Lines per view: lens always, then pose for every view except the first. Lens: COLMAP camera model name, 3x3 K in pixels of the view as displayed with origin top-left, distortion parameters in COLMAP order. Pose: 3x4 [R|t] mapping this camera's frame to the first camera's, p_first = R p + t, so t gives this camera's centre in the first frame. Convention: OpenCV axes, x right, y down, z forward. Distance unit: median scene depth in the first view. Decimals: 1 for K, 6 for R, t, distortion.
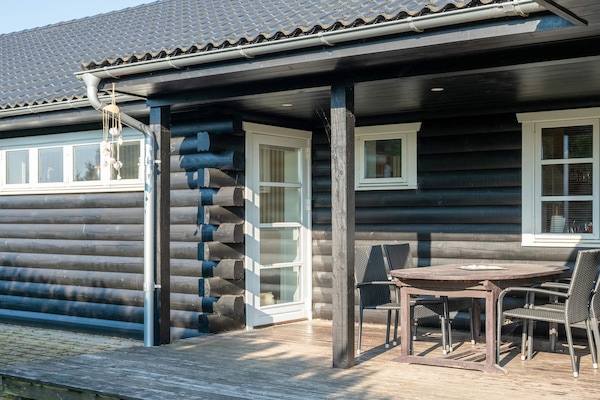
lens RADIAL K [[848.2, 0, 300.0], [0, 848.2, 200.0], [0, 0, 1]] dist [0.004901, -0.001805]
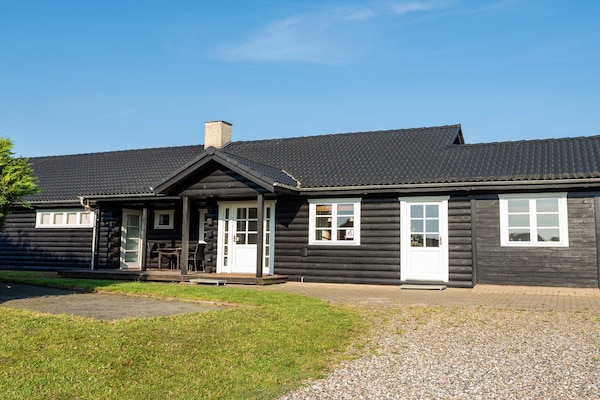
lens RADIAL K [[595.0, 0, 298.4], [0, 595.0, 172.4], [0, 0, 1]] dist [-0.008248, -0.008626]
pose [[0.977311, 0.041875, 0.207627, 0.126911], [-0.019118, 0.993701, -0.110422, 0.017876], [-0.210943, 0.103947, 0.971956, -1.542716]]
